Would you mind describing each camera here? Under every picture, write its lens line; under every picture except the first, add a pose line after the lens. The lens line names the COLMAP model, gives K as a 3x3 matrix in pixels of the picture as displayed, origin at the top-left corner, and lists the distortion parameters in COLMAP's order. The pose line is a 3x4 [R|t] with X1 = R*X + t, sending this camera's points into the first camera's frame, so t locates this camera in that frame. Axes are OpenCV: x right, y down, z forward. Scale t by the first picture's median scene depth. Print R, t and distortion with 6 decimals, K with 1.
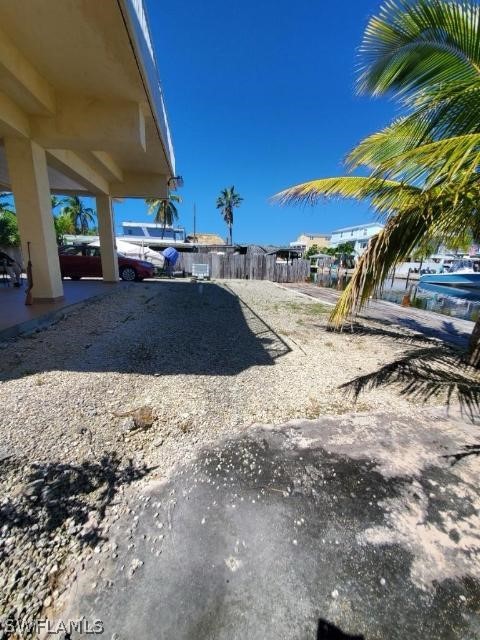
lens RADIAL K [[254.1, 0, 239.8], [0, 254.1, 319.8], [0, 0, 1]] dist [-0.000520, -0.000102]
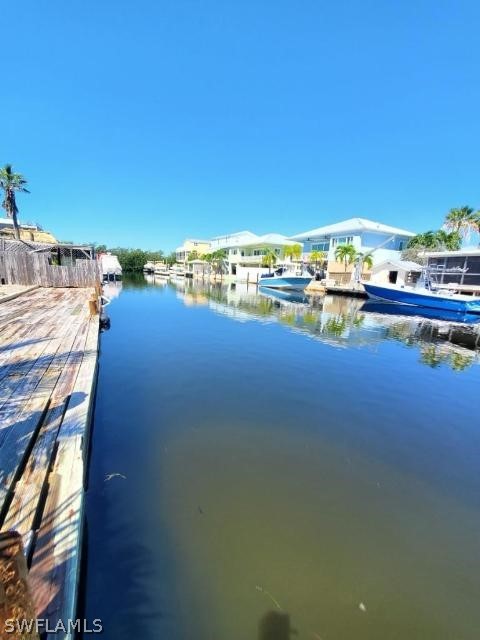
lens RADIAL K [[254.1, 0, 241.8], [0, 254.1, 315.5], [0, 0, 1]] dist [-0.000520, -0.000102]
pose [[0.943636, -0.050002, 0.327186, 0.161289], [0.064336, 0.997378, -0.033130, -0.000126], [-0.324672, 0.052312, 0.944379, 0.031589]]
